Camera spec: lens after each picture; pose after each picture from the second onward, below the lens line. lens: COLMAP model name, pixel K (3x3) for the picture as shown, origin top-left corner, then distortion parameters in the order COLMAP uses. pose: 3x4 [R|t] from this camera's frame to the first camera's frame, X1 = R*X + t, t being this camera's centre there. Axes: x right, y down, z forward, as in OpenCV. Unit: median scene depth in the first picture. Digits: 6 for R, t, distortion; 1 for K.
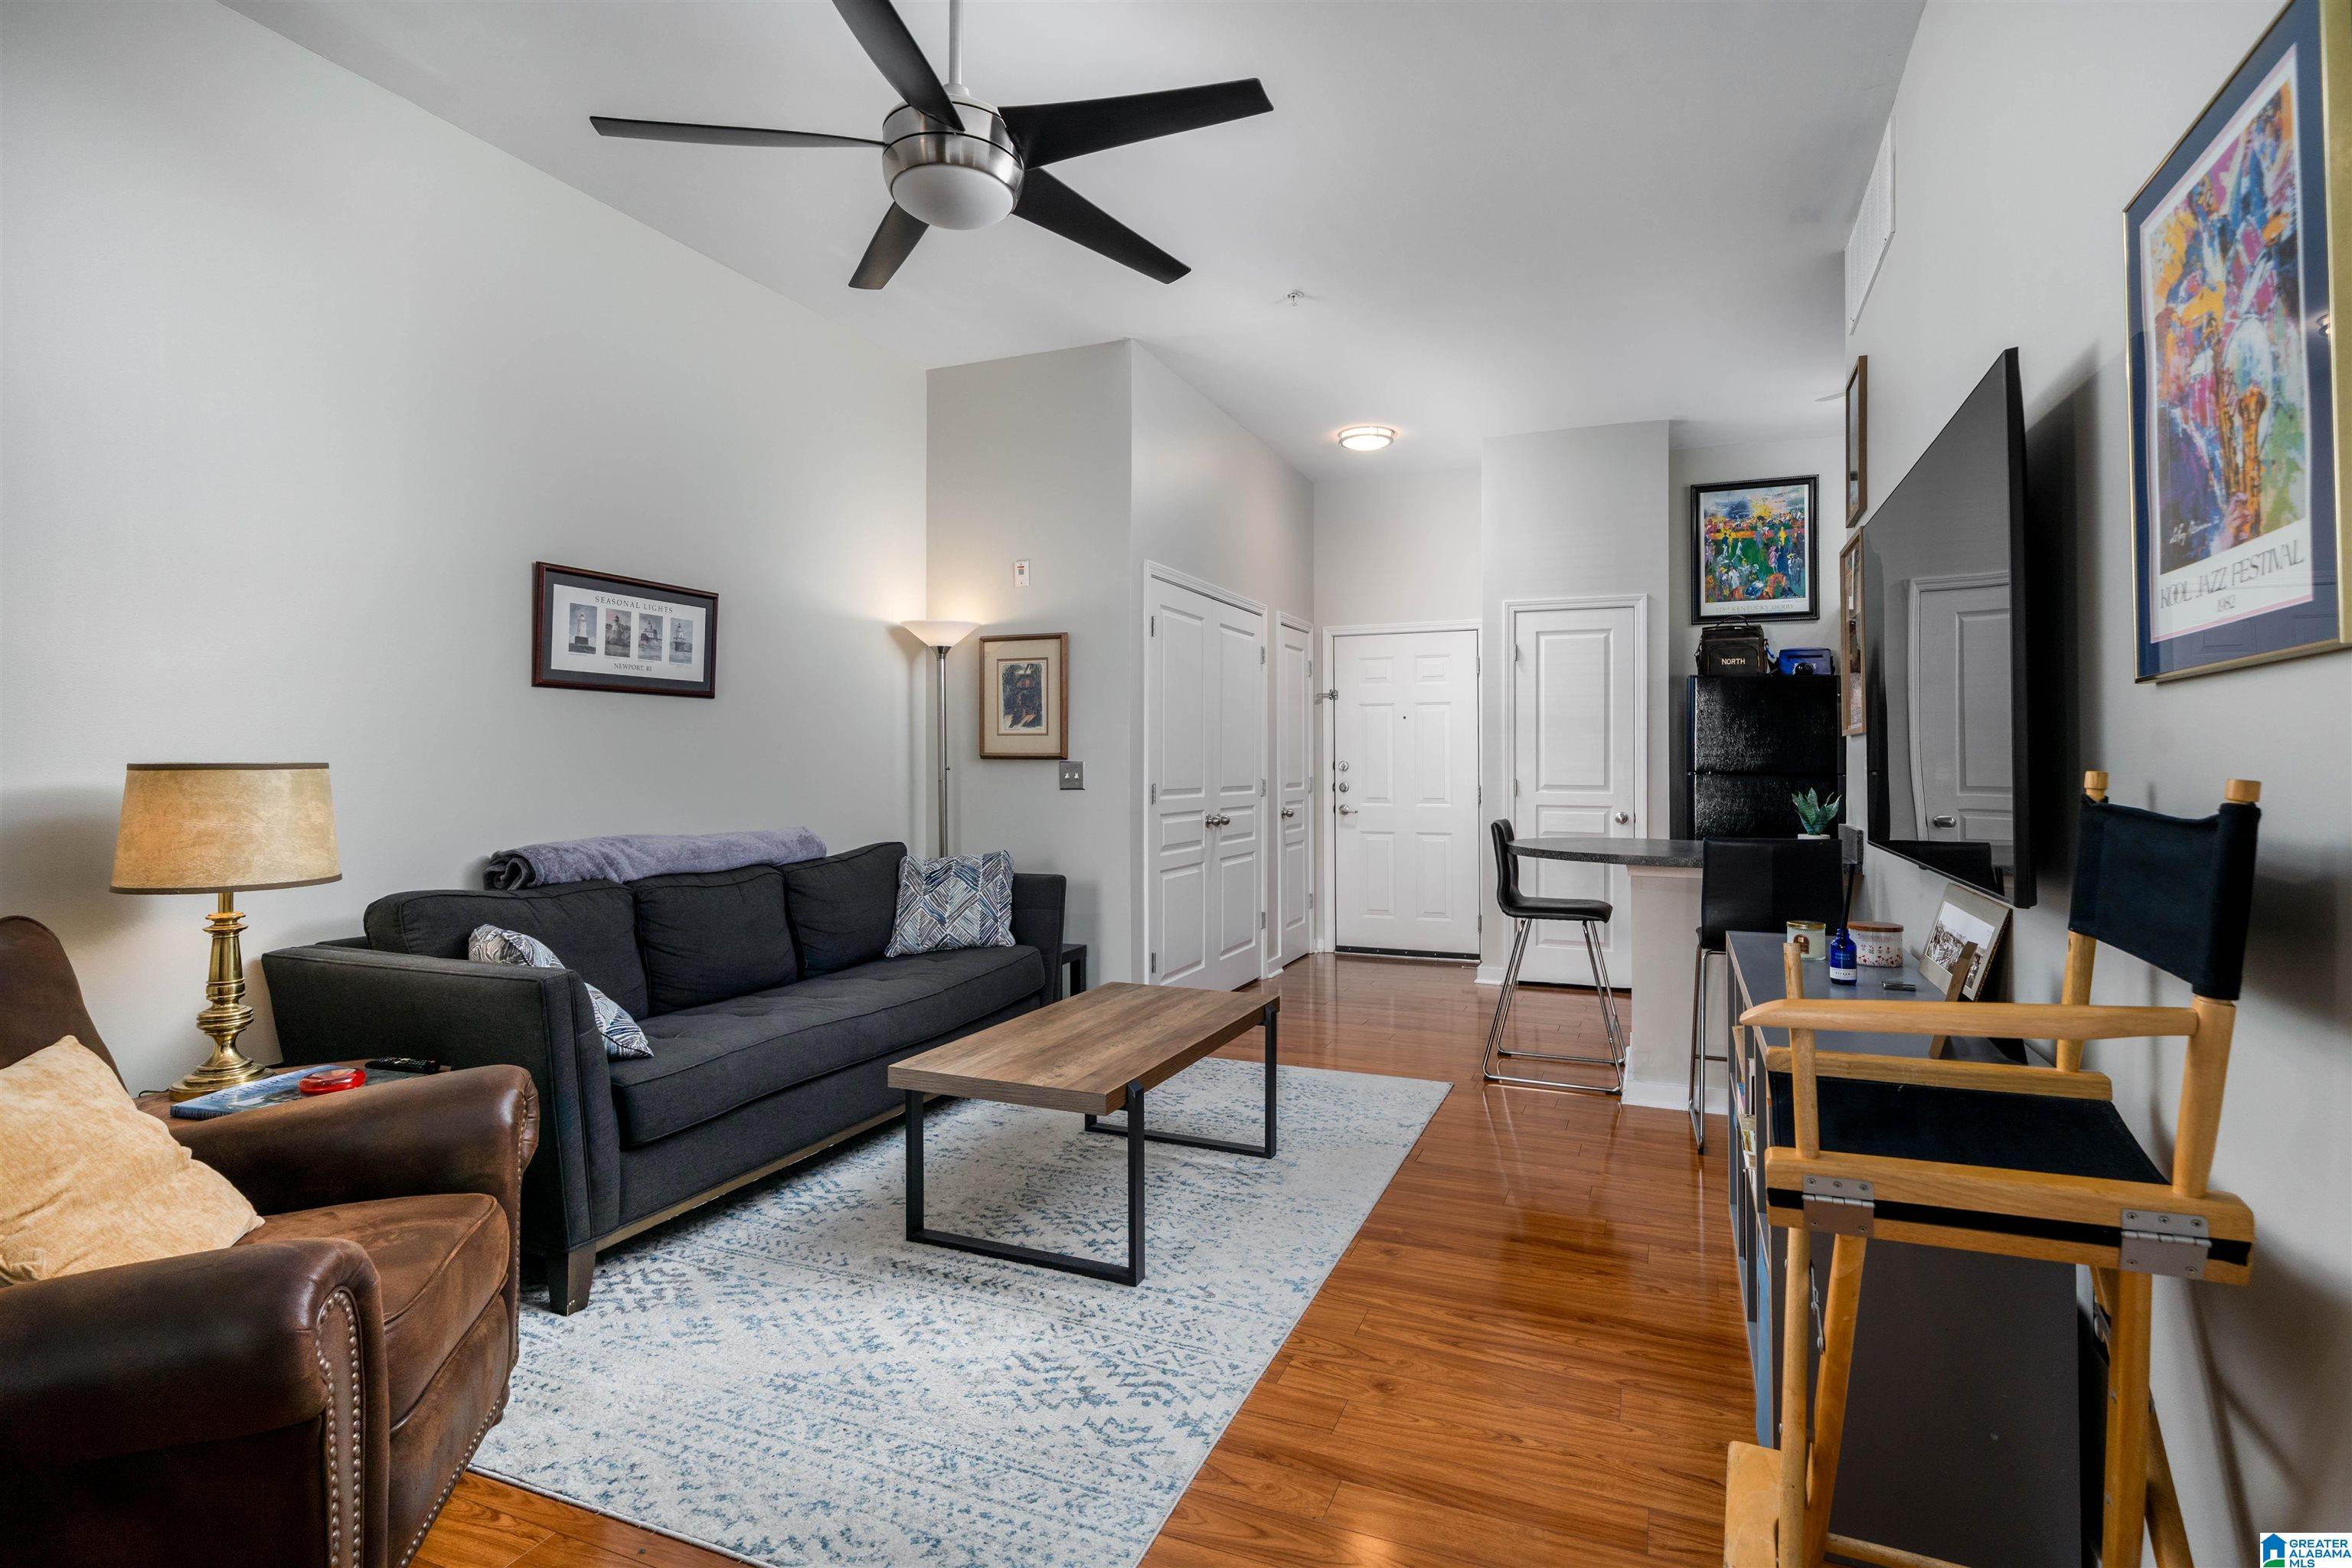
lens RADIAL K [[1183.3, 0, 1184.8], [0, 1183.3, 721.8], [0, 0, 1]] dist [0.009972, 0.000427]
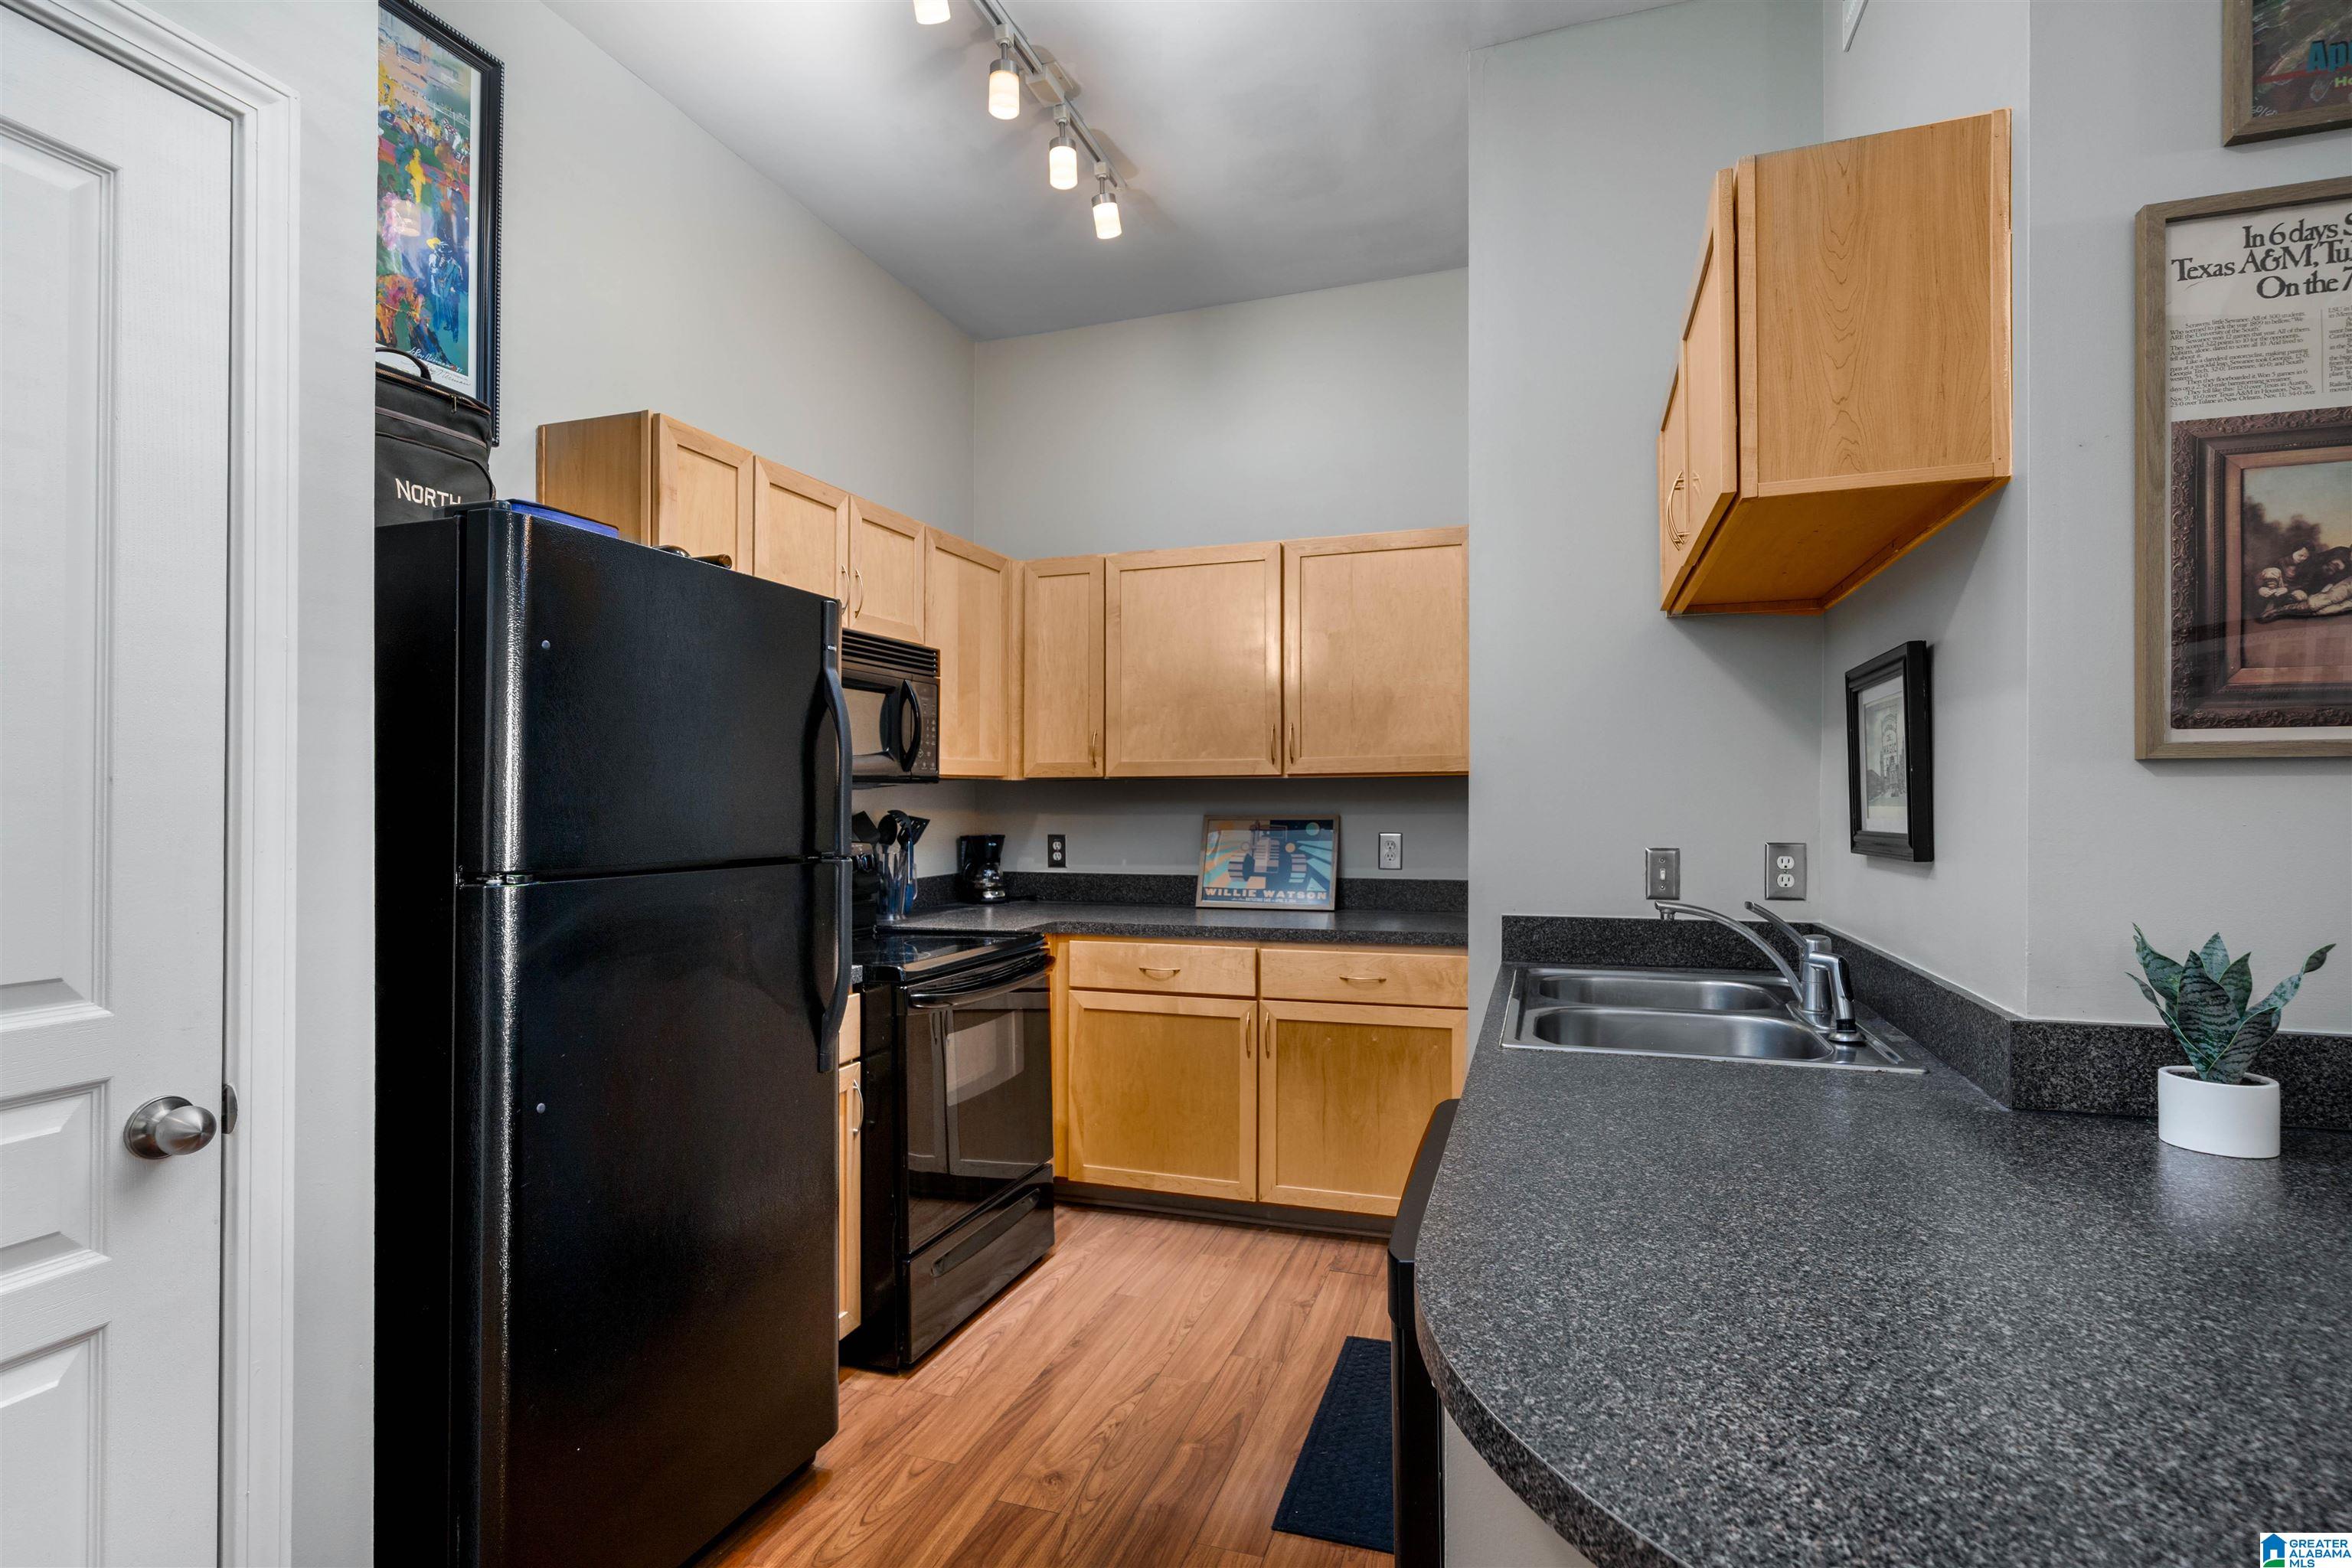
lens RADIAL K [[1146.0, 0, 1174.8], [0, 1146.0, 805.3], [0, 0, 1]] dist [0.000739, -0.000312]
pose [[-0.062233, -0.010716, 0.998004, 0.195165], [-0.028589, 0.999551, 0.008950, 0.023723], [-0.997652, -0.027975, -0.062511, 1.018487]]
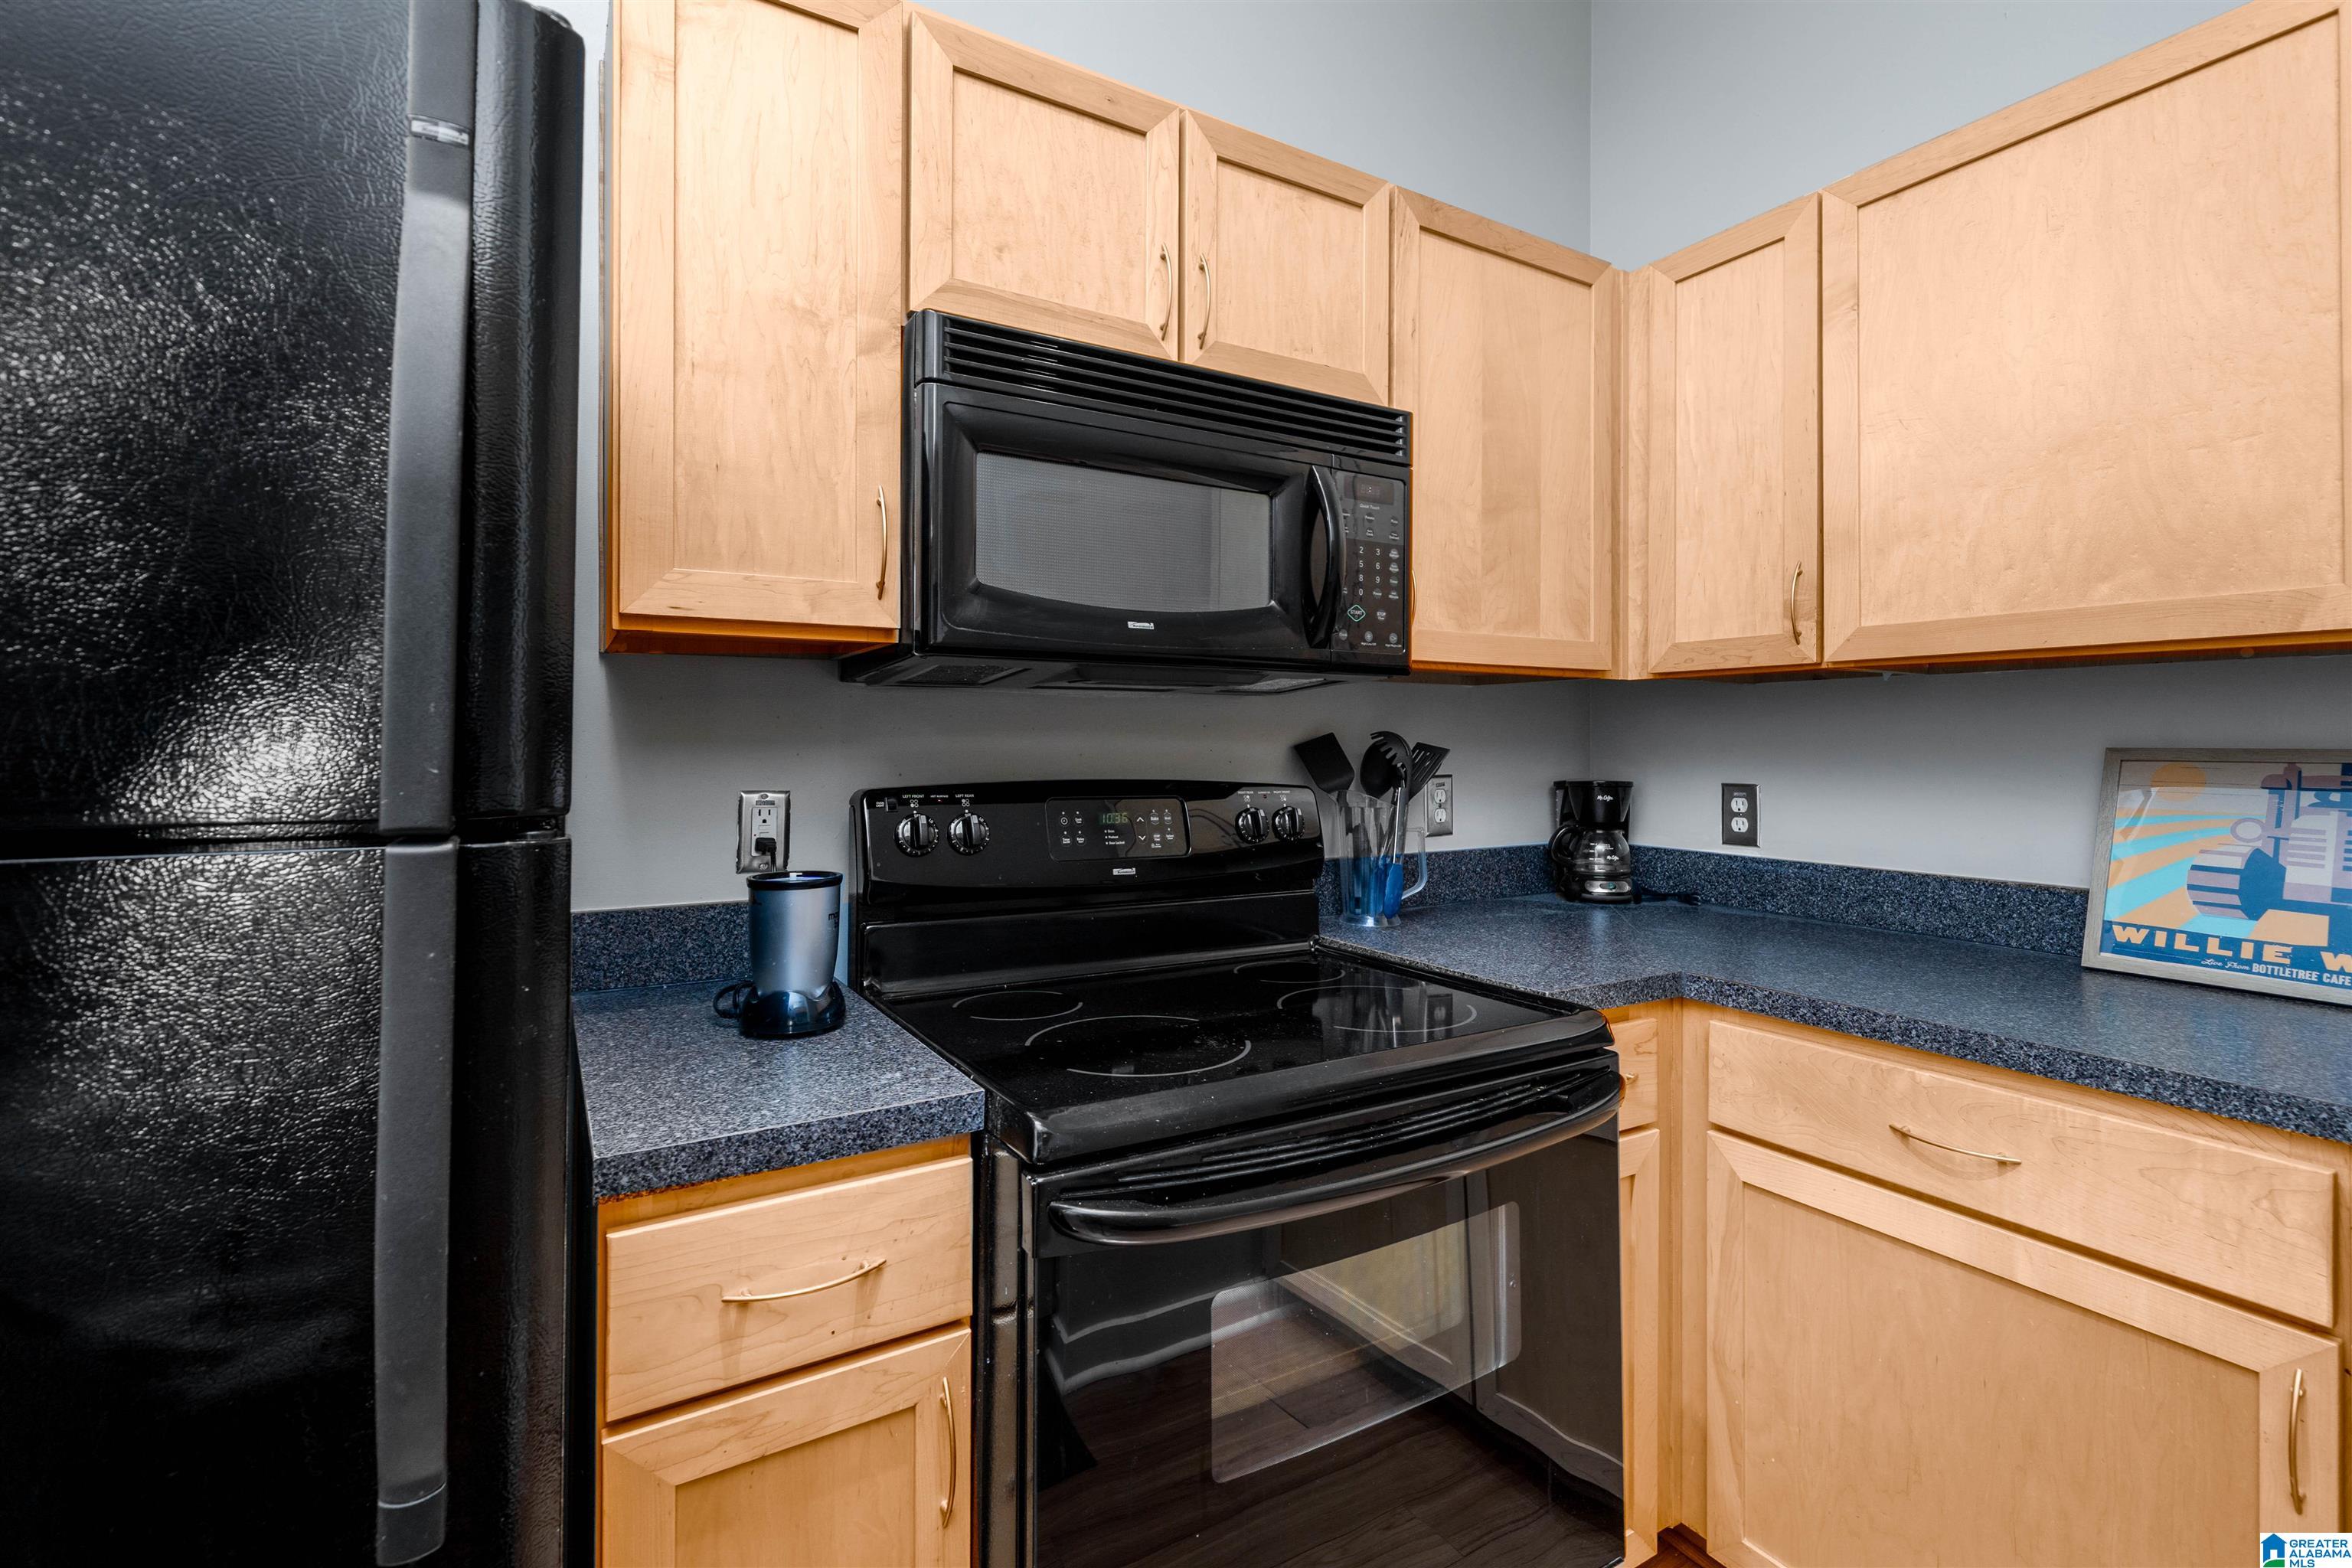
lens RADIAL K [[1064.4, 0, 1181.0], [0, 1064.4, 716.2], [0, 0, 1]] dist [-0.001192, -0.000055]
pose [[0.590534, 0.015783, 0.806858, 0.562223], [-0.025618, 0.999671, -0.000805, 0.034532], [-0.806606, -0.020195, 0.590745, 0.984427]]
